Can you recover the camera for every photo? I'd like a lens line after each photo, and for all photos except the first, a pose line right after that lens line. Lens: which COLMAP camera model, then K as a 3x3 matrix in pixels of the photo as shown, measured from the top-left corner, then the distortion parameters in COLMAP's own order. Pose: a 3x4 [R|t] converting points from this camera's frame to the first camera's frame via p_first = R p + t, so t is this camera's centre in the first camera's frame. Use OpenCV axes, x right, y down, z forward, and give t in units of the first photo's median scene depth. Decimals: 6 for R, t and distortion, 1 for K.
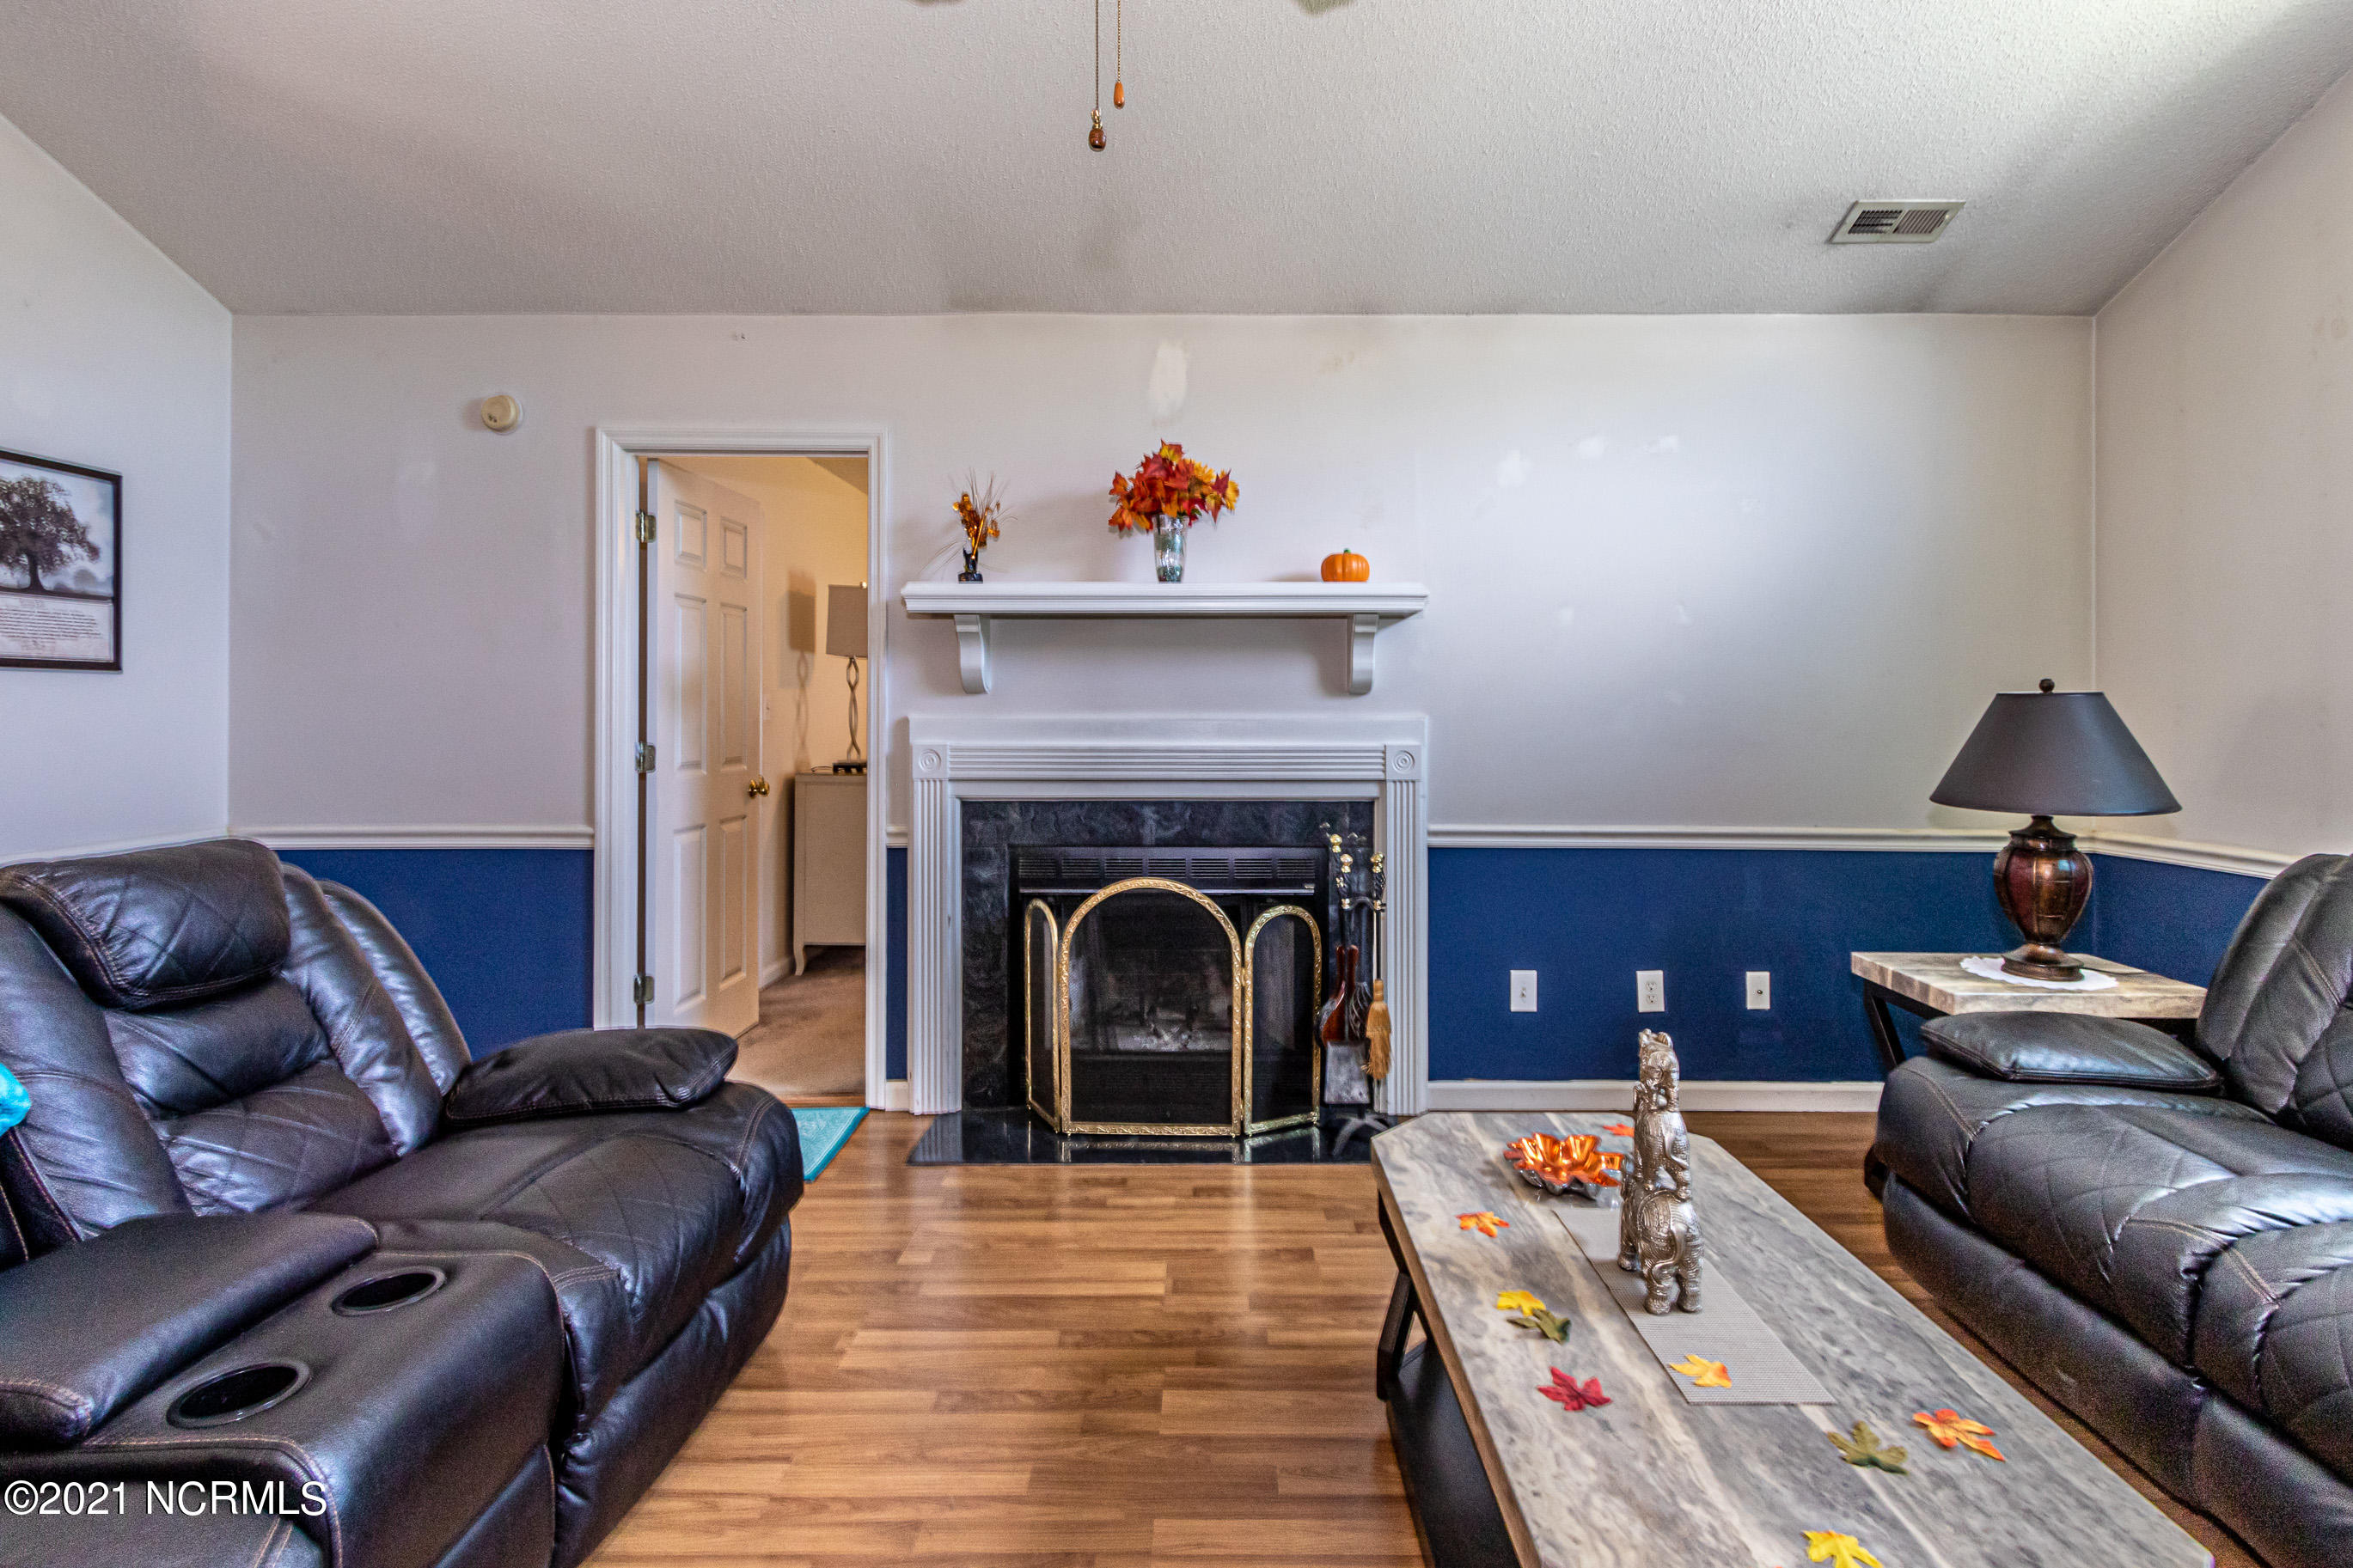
lens RADIAL K [[1081.4, 0, 1199.8], [0, 1081.4, 711.6], [0, 0, 1]] dist [0.000162, -0.000511]
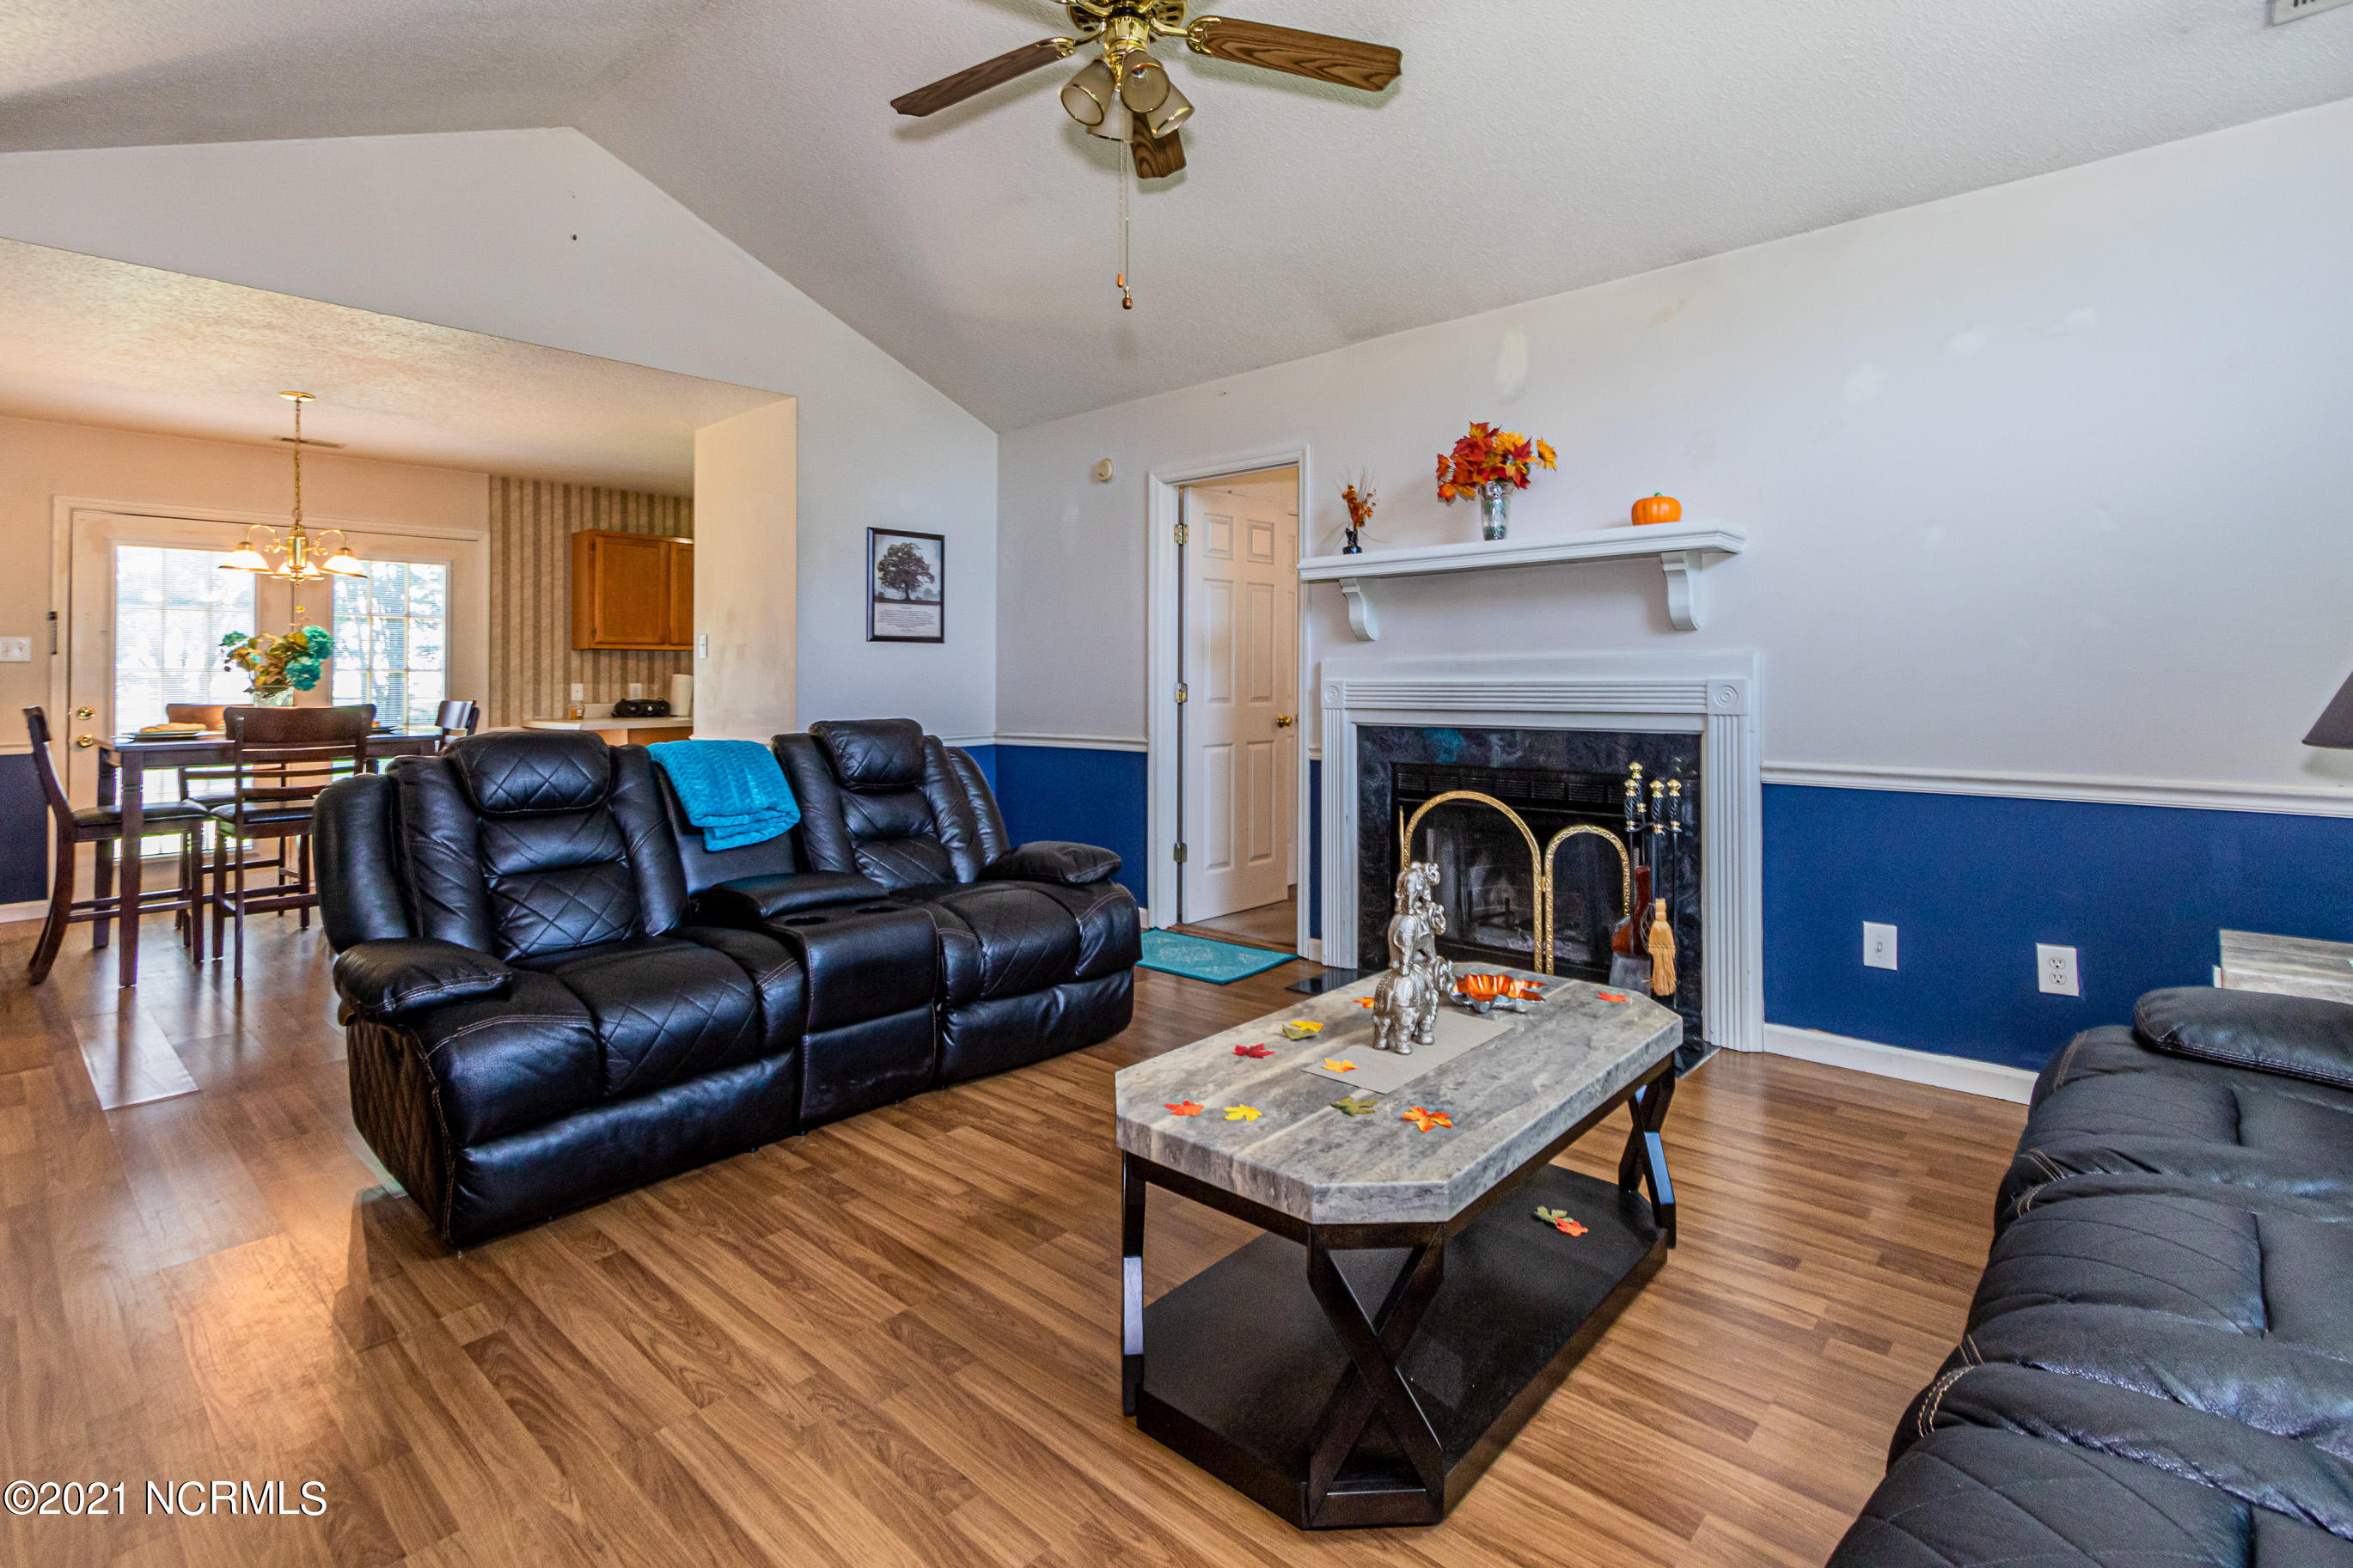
lens RADIAL K [[1101.4, 0, 1169.1], [0, 1101.4, 659.5], [0, 0, 1]] dist [-0.001957, -0.000548]
pose [[0.735613, -0.019405, -0.677124, 0.508082], [0.006422, 0.999744, -0.021675, 0.032092], [0.677371, 0.011596, 0.735550, -0.105690]]
